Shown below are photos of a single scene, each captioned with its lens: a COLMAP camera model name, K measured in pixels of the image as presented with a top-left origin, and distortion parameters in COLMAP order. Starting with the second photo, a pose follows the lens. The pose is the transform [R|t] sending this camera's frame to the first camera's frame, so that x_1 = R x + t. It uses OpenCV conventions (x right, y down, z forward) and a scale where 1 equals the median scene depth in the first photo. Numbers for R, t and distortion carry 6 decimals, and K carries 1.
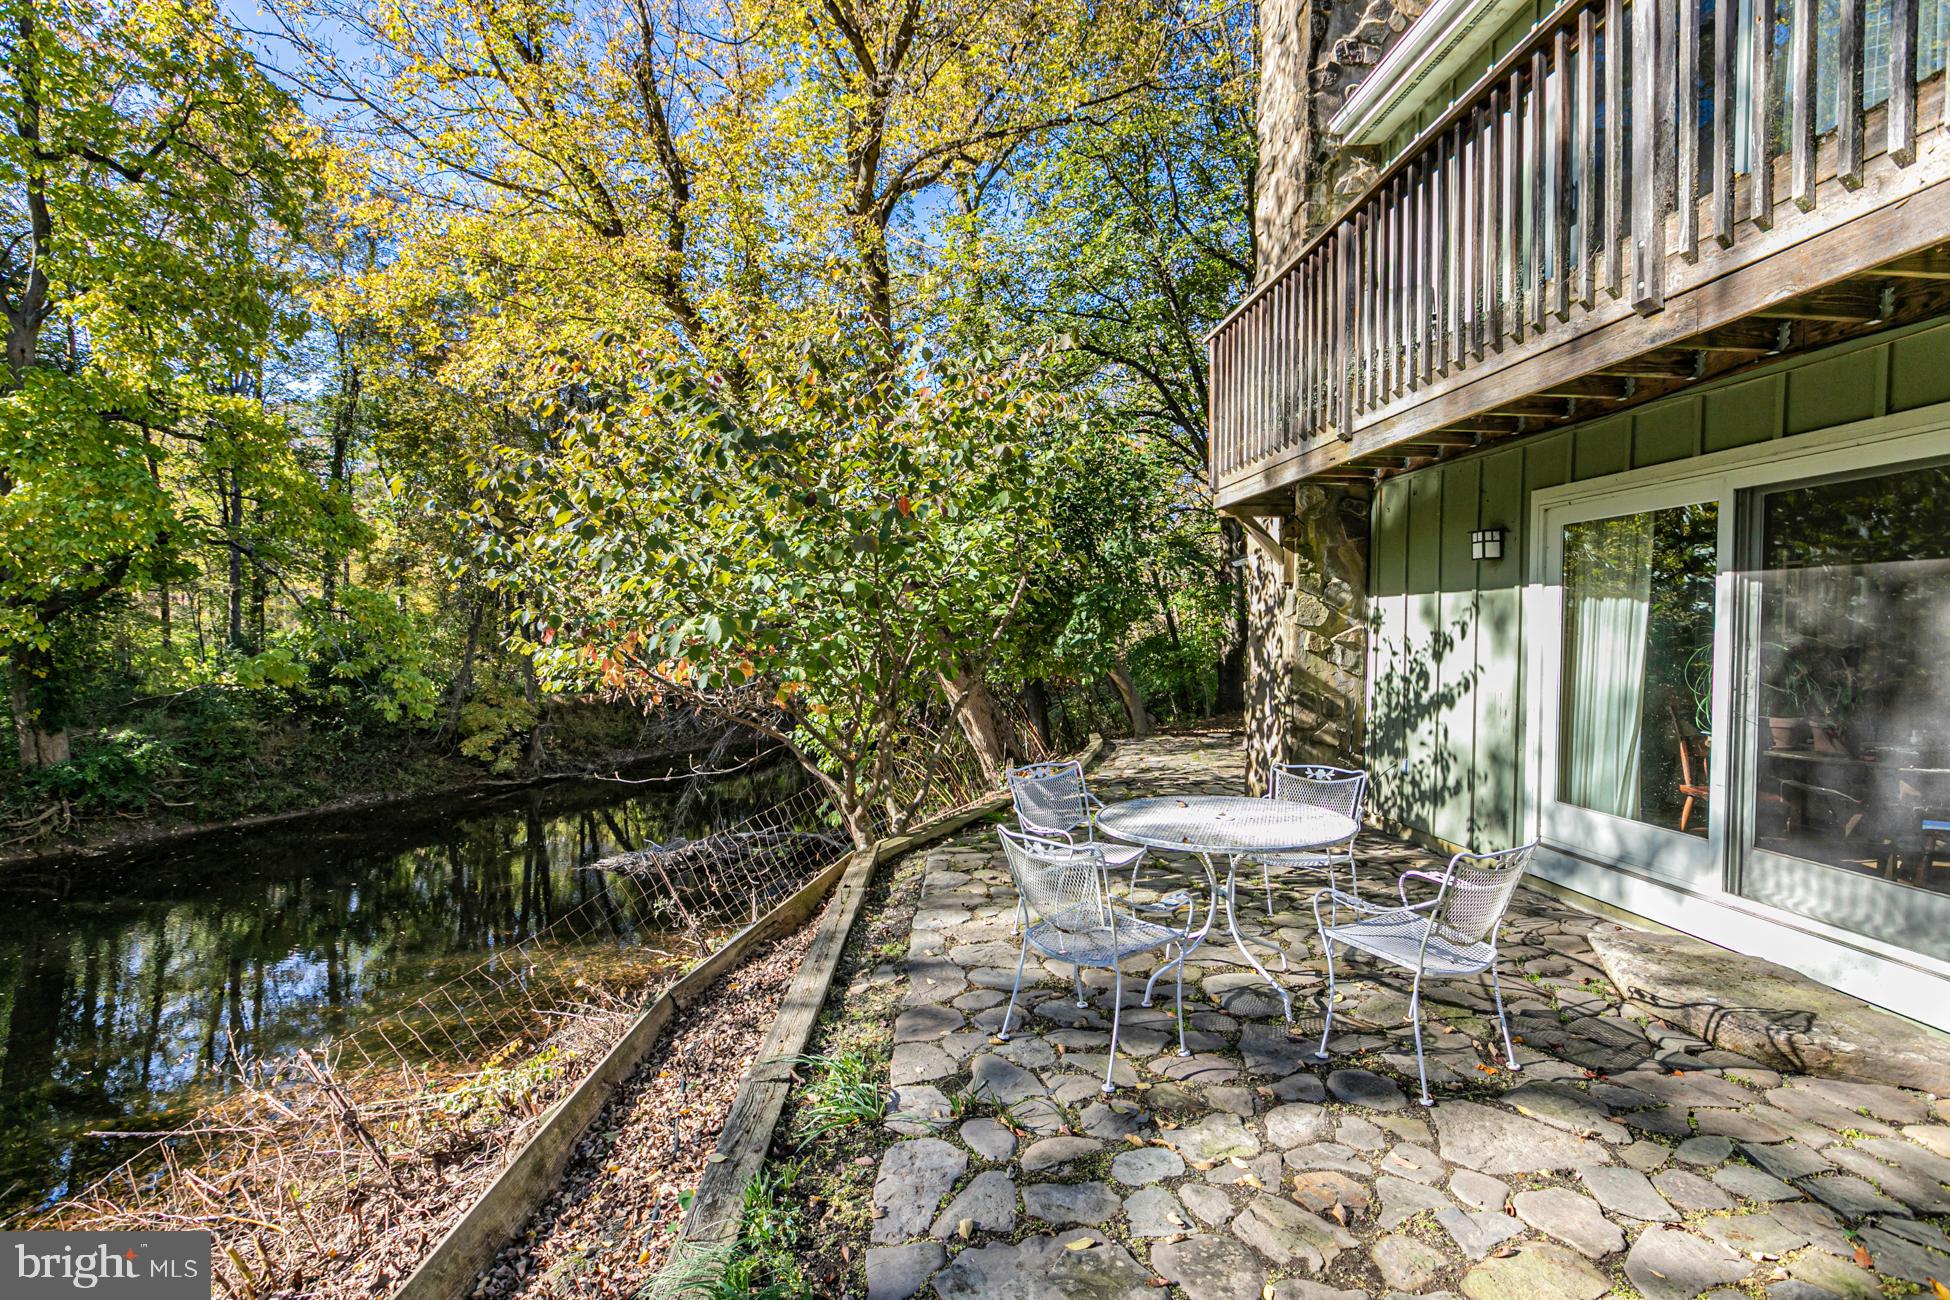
lens RADIAL K [[924.9, 0, 975.0], [0, 924.9, 650.0], [0, 0, 1]] dist [0.000711, -0.000141]
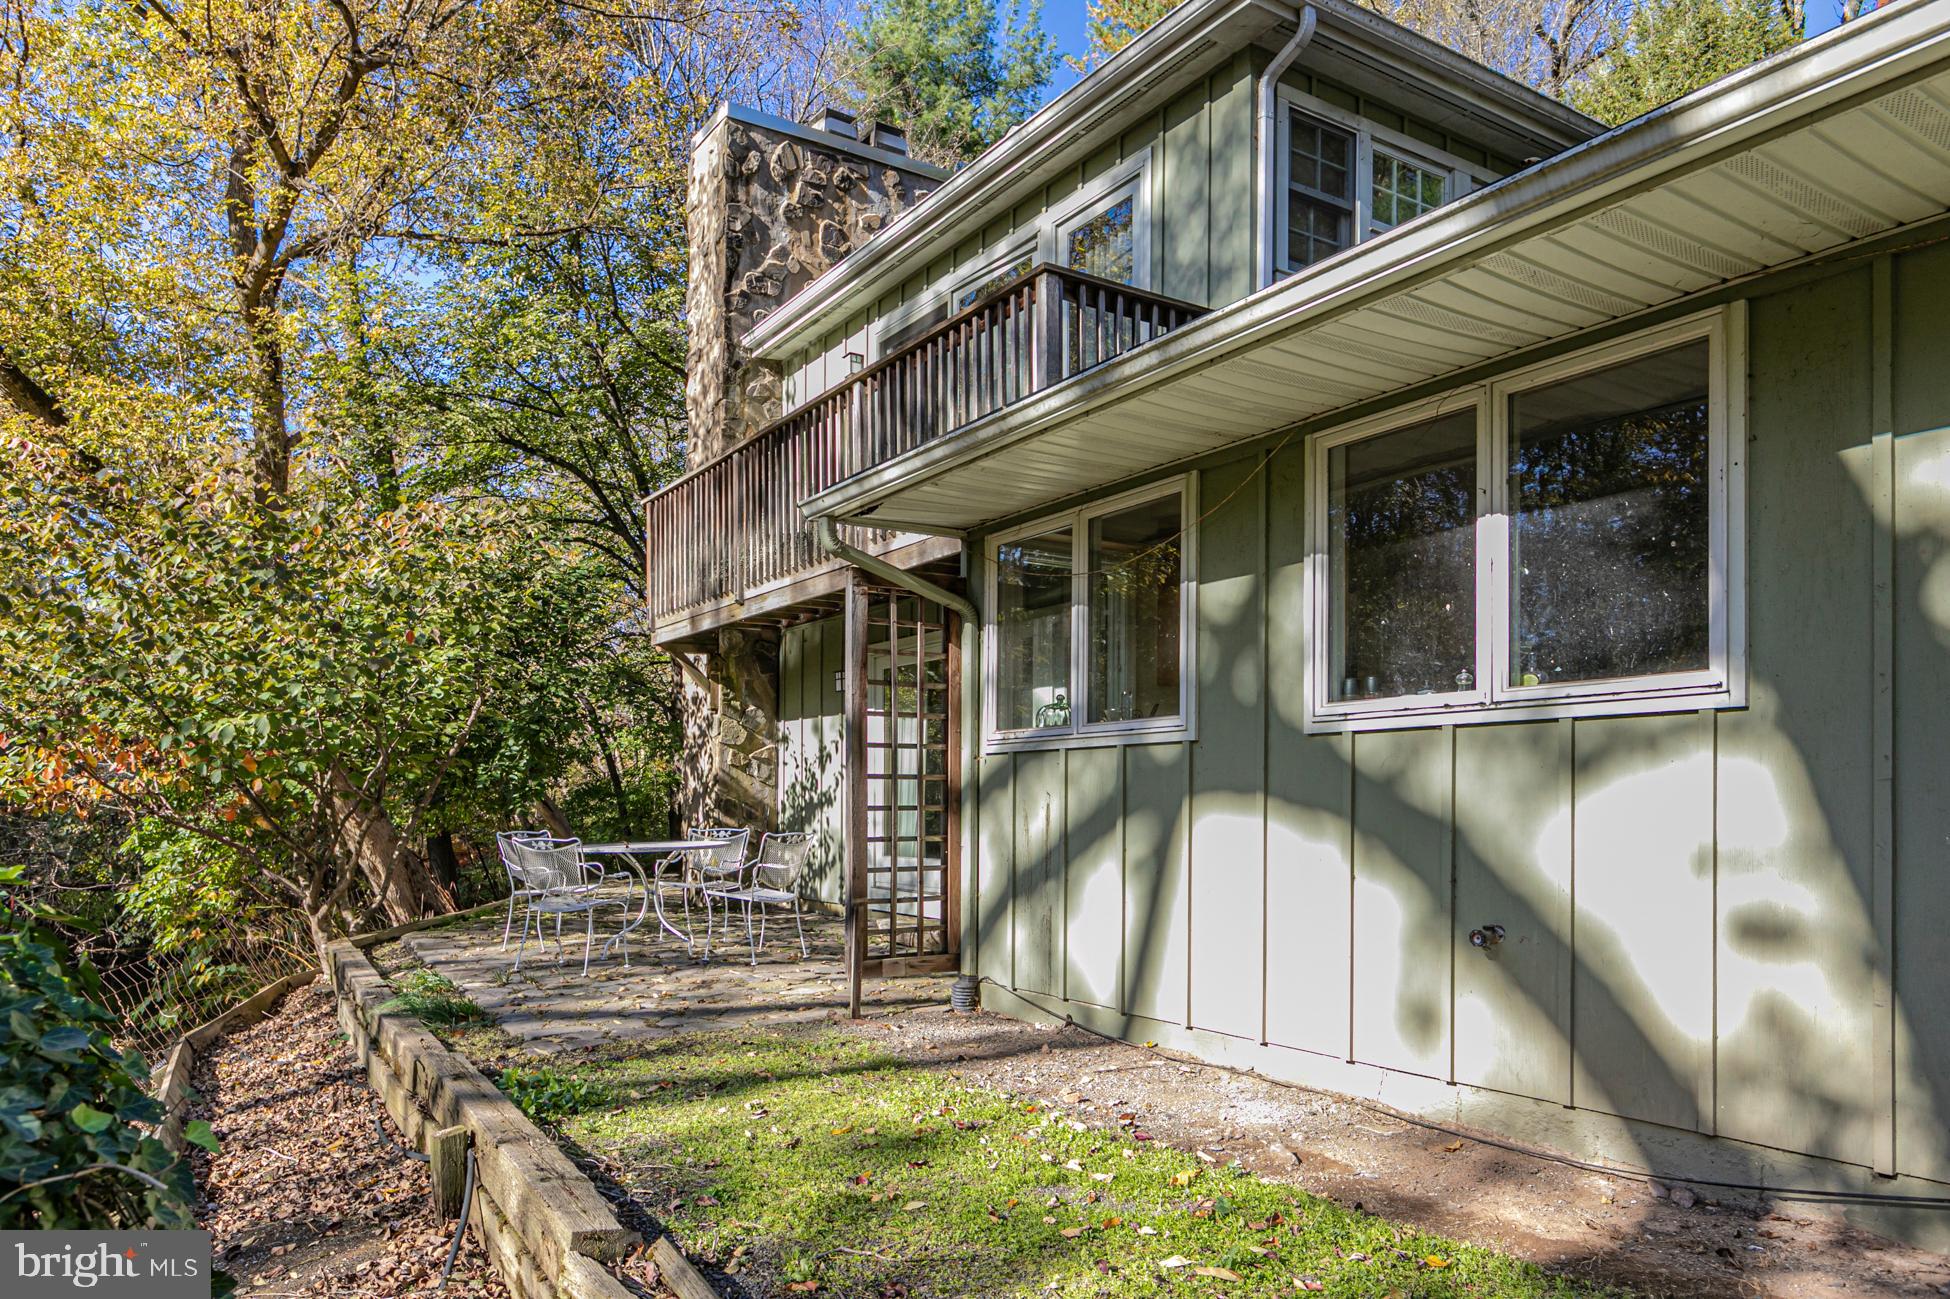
lens RADIAL K [[1292.0, 0, 969.5], [0, 1292.0, 785.0], [0, 0, 1]] dist [0.003103, 0.000655]
pose [[0.887537, -0.003673, 0.460721, -0.144065], [0.017976, 0.999483, -0.026663, 0.078322], [-0.460385, 0.031946, 0.887144, -0.650924]]
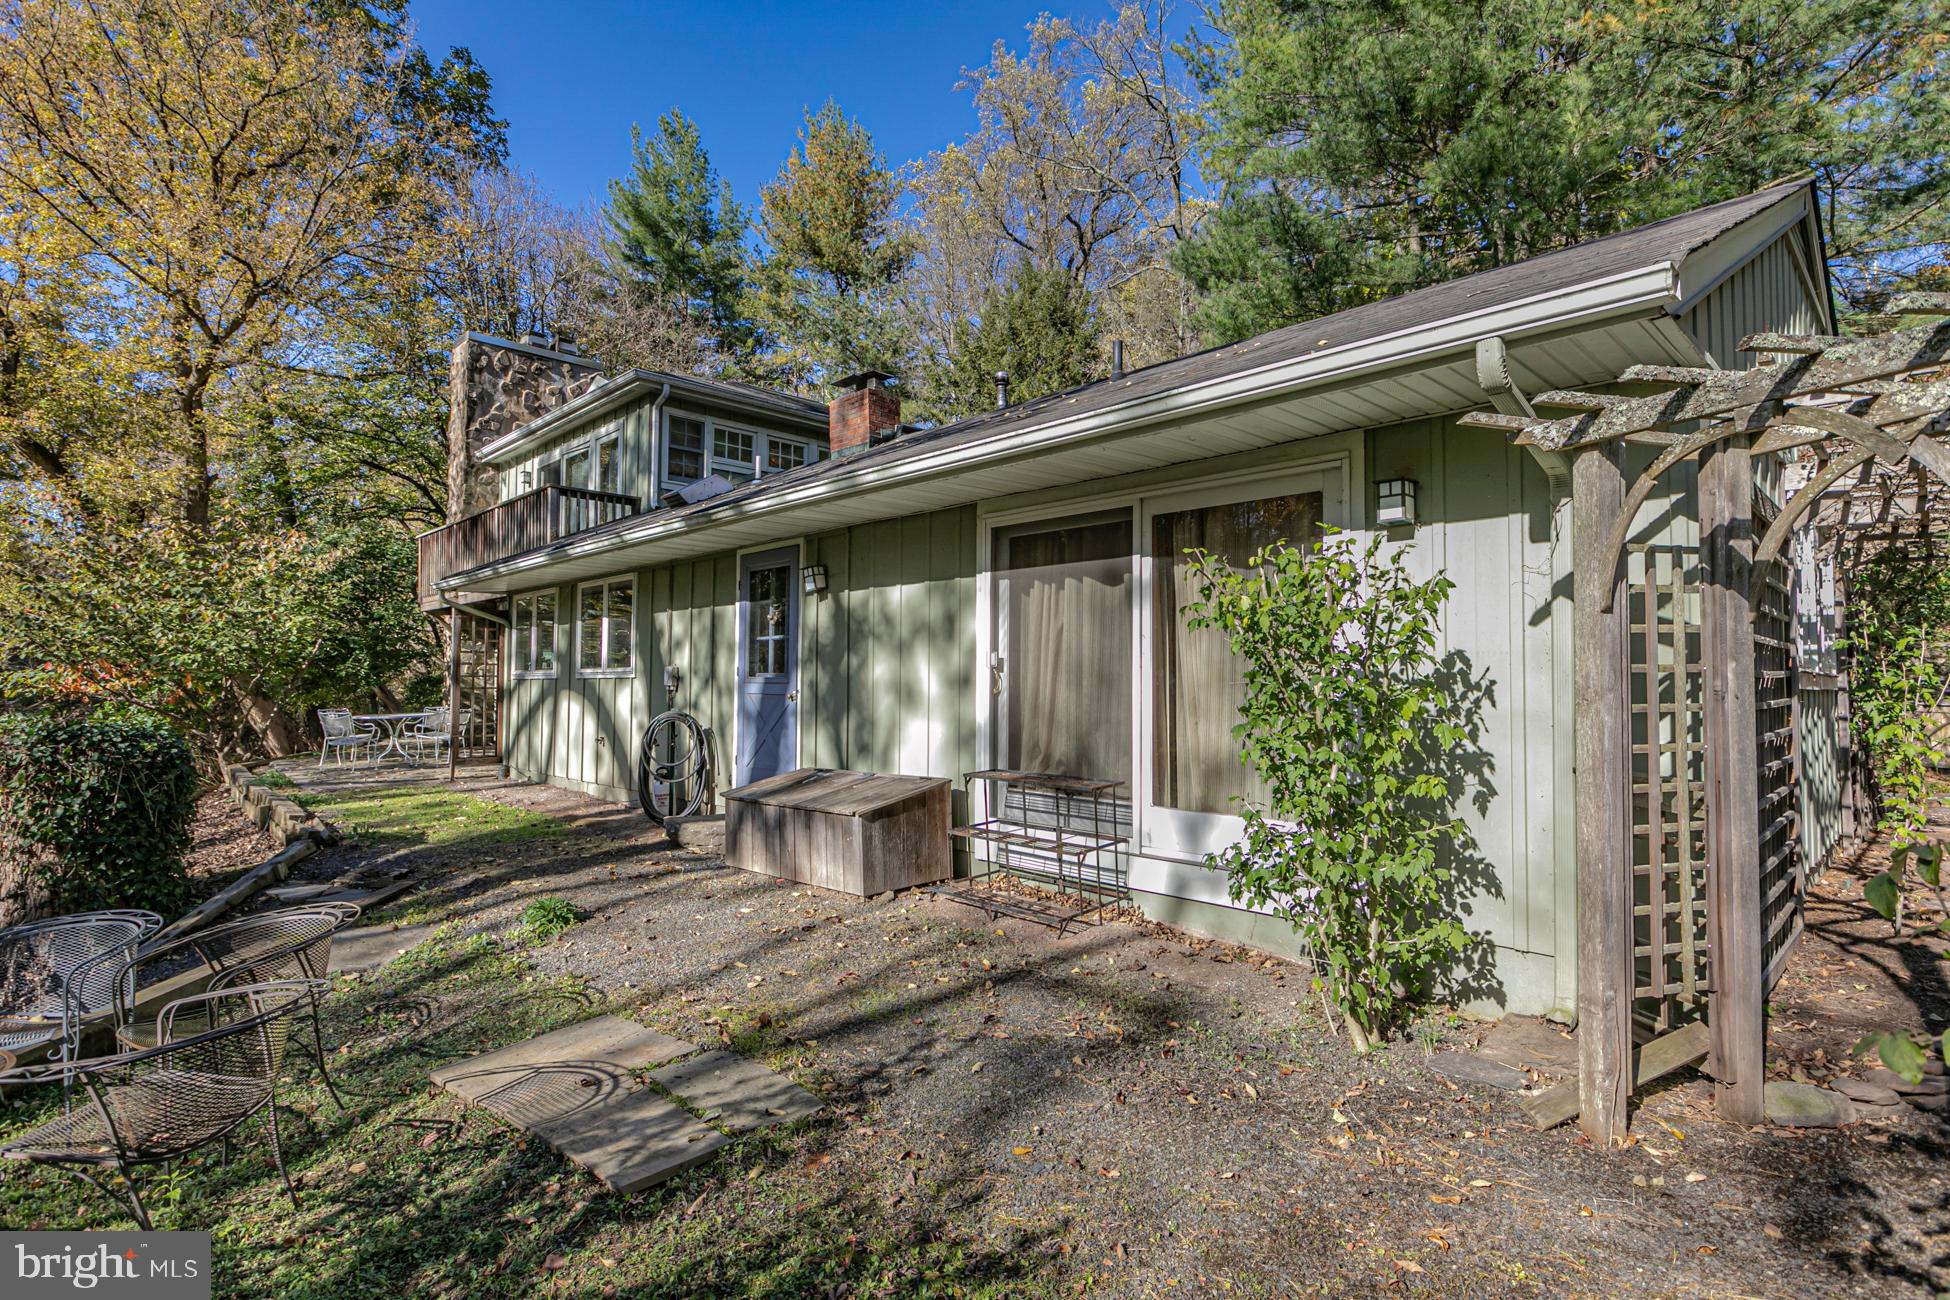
lens RADIAL K [[954.7, 0, 975.0], [0, 954.7, 650.0], [0, 0, 1]] dist [-0.006941, 0.000169]
pose [[0.775263, 0.010651, 0.631549, -0.164449], [0.025111, 0.998548, -0.047665, 0.089645], [-0.631139, 0.052812, 0.773870, -1.684838]]
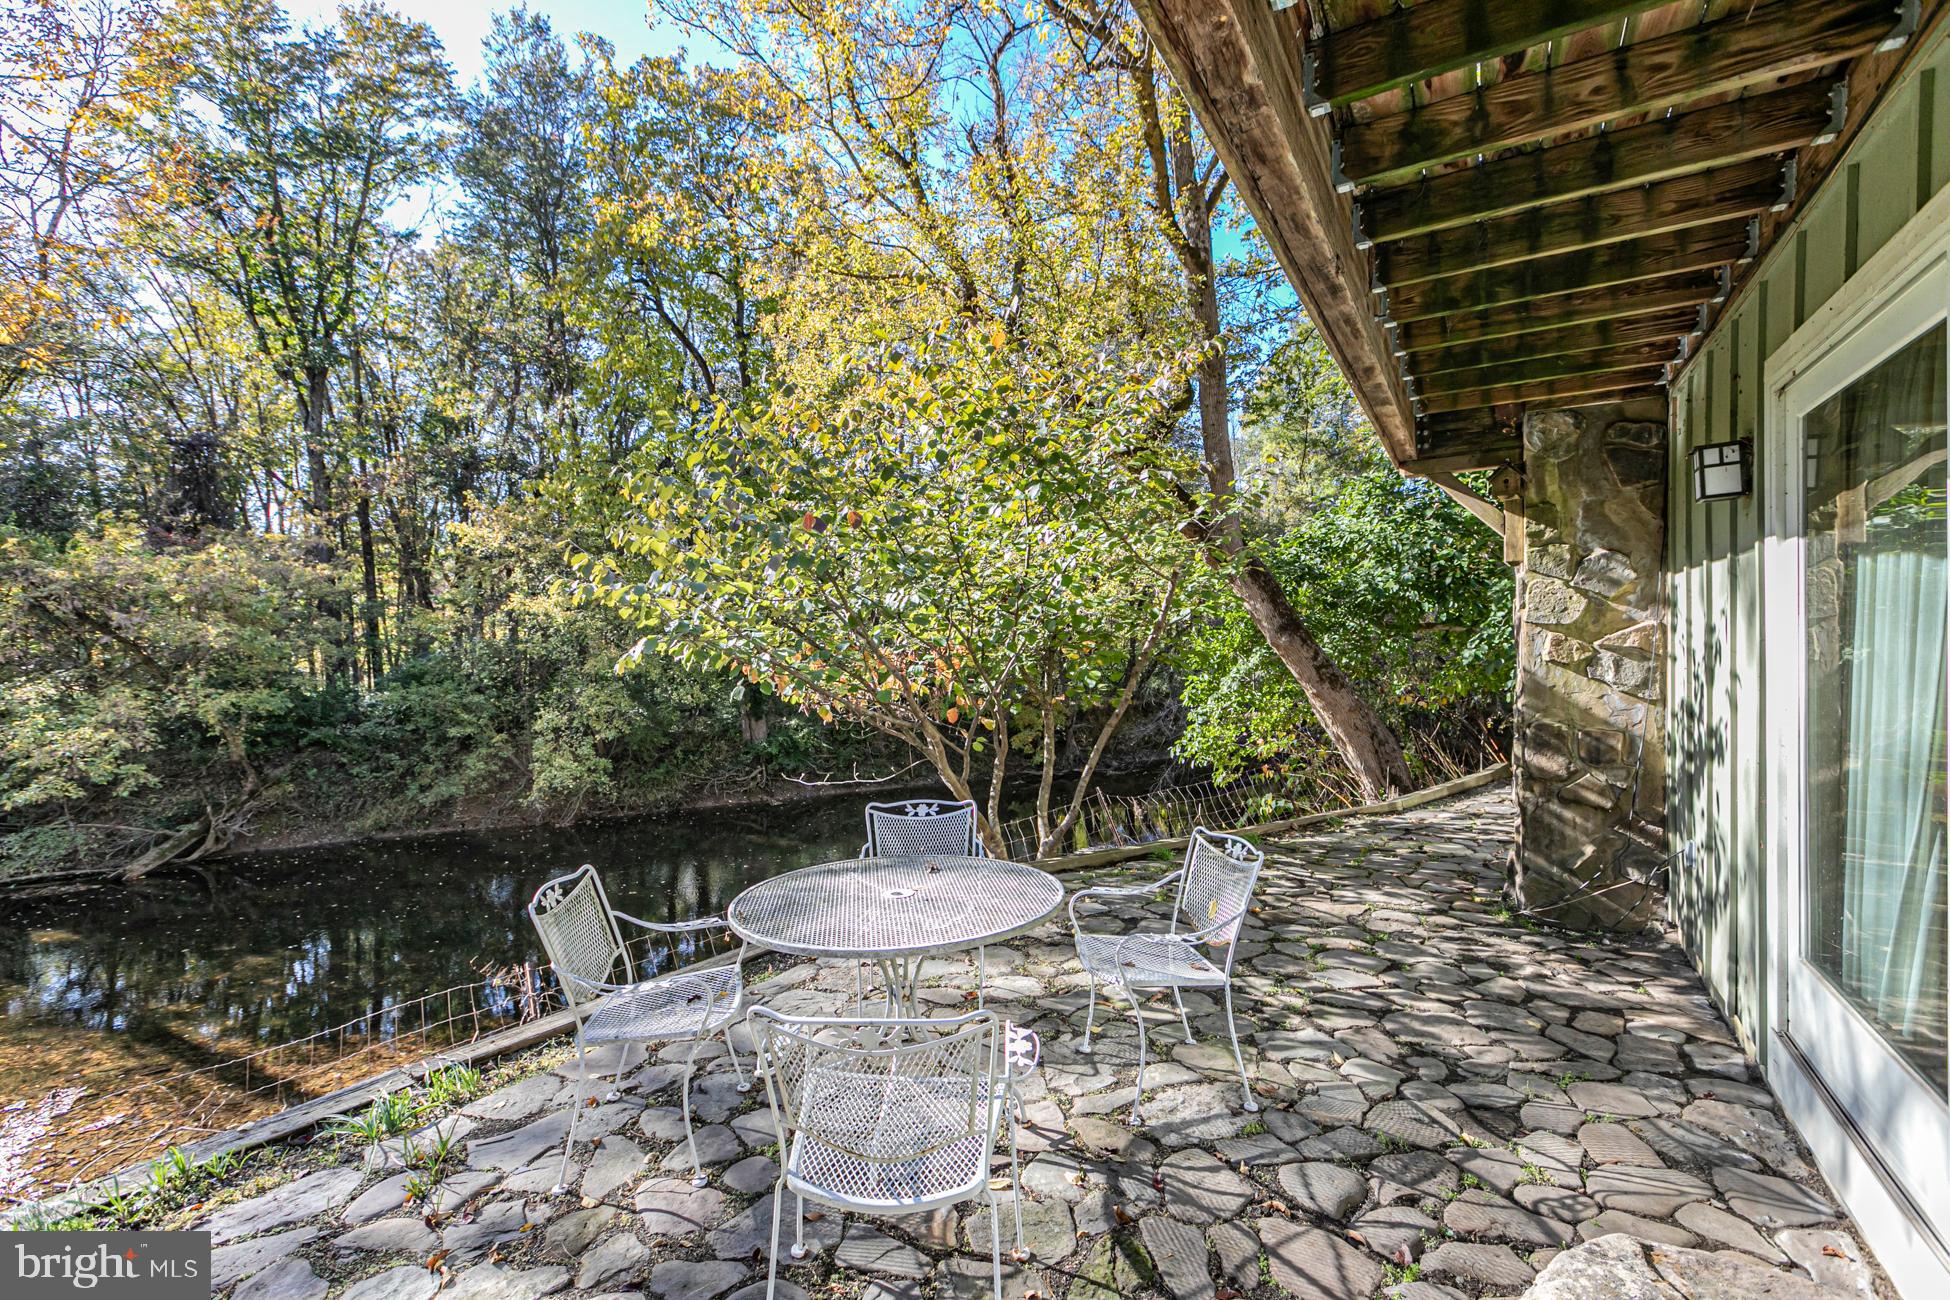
lens RADIAL K [[875.2, 0, 975.0], [0, 875.2, 650.0], [0, 0, 1]] dist [0.001156, -0.000048]
pose [[0.802702, -0.016795, -0.596144, 0.405347], [0.011782, 0.999855, -0.012304, -0.004597], [0.596264, 0.002853, 0.802783, 0.248216]]
